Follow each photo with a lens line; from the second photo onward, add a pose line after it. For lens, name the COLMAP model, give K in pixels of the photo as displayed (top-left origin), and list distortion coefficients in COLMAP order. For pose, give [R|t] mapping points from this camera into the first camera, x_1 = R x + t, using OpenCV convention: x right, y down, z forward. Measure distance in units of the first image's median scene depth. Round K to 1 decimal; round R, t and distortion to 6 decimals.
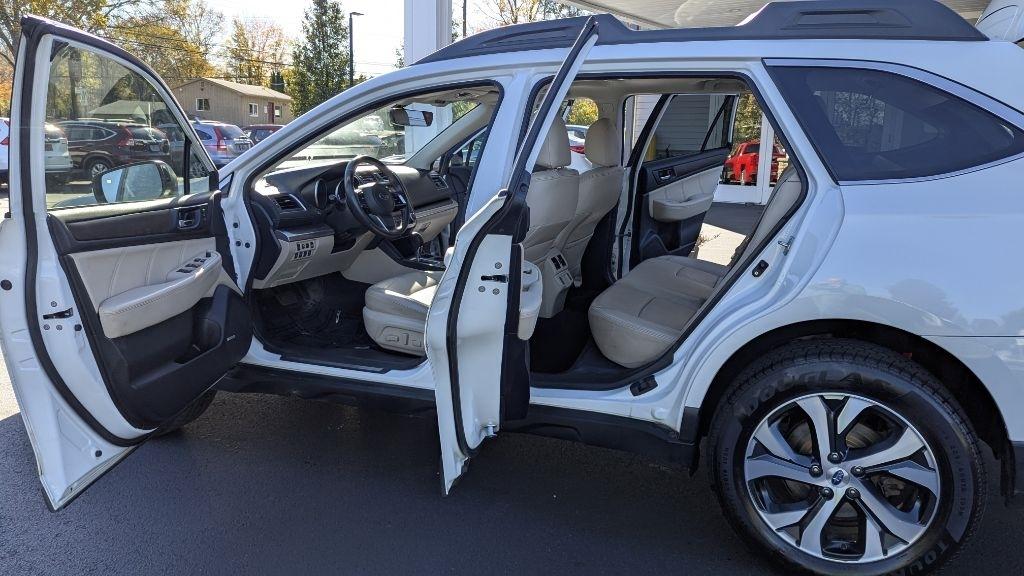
lens RADIAL K [[729.0, 0, 519.3], [0, 729.0, 267.3], [0, 0, 1]] dist [0.072882, -0.071033]
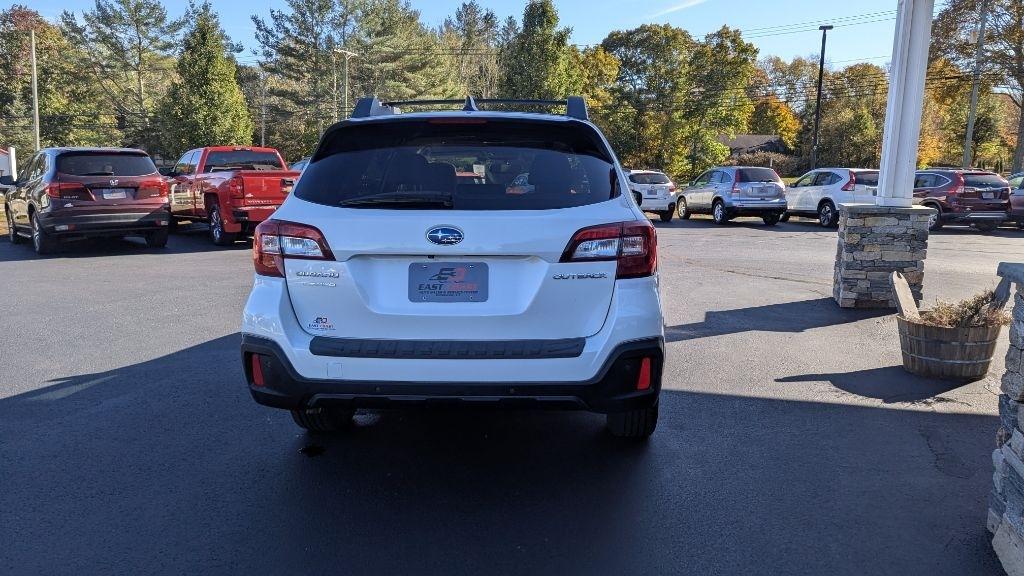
lens RADIAL K [[732.7, 0, 537.7], [0, 732.7, 279.5], [0, 0, 1]] dist [0.066162, -0.066652]
pose [[0.334234, 0.130766, -0.933375, 2.184504], [-0.176131, 0.981548, 0.074444, -0.141531], [0.925886, 0.139515, 0.351098, 0.793898]]
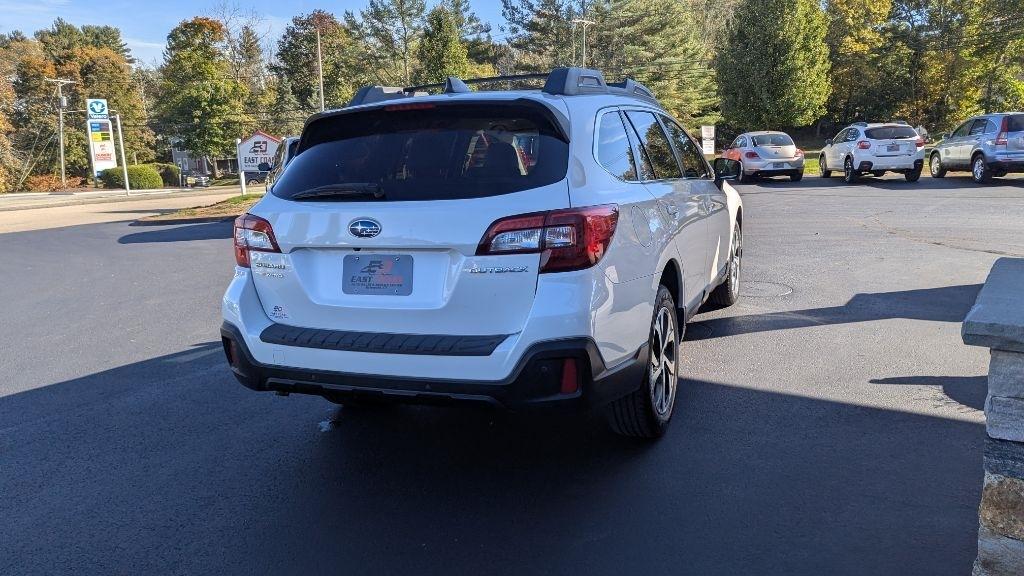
lens RADIAL K [[736.2, 0, 536.5], [0, 736.2, 286.6], [0, 0, 1]] dist [0.069206, -0.068095]
pose [[0.003653, 0.184867, -0.982757, 2.206479], [-0.139215, 0.973287, 0.182568, -0.264147], [0.990255, 0.136148, 0.029291, 1.326744]]
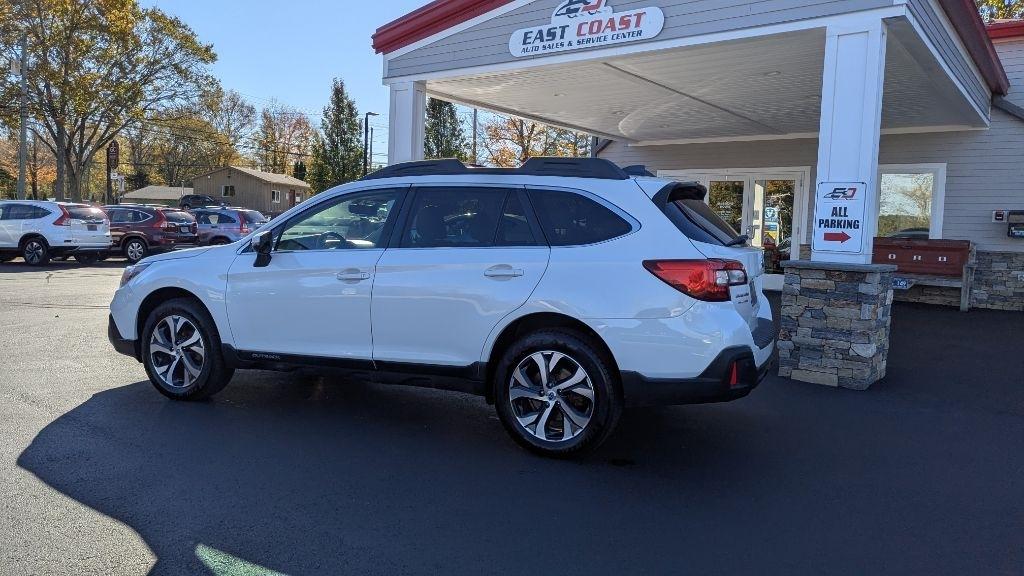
lens RADIAL K [[726.5, 0, 524.5], [0, 726.5, 274.3], [0, 0, 1]] dist [0.073466, -0.070660]
pose [[0.999767, 0.017264, -0.012995, 0.356710], [-0.018580, 0.993860, -0.109074, 0.165376], [0.011032, 0.109290, 0.993949, -0.890521]]
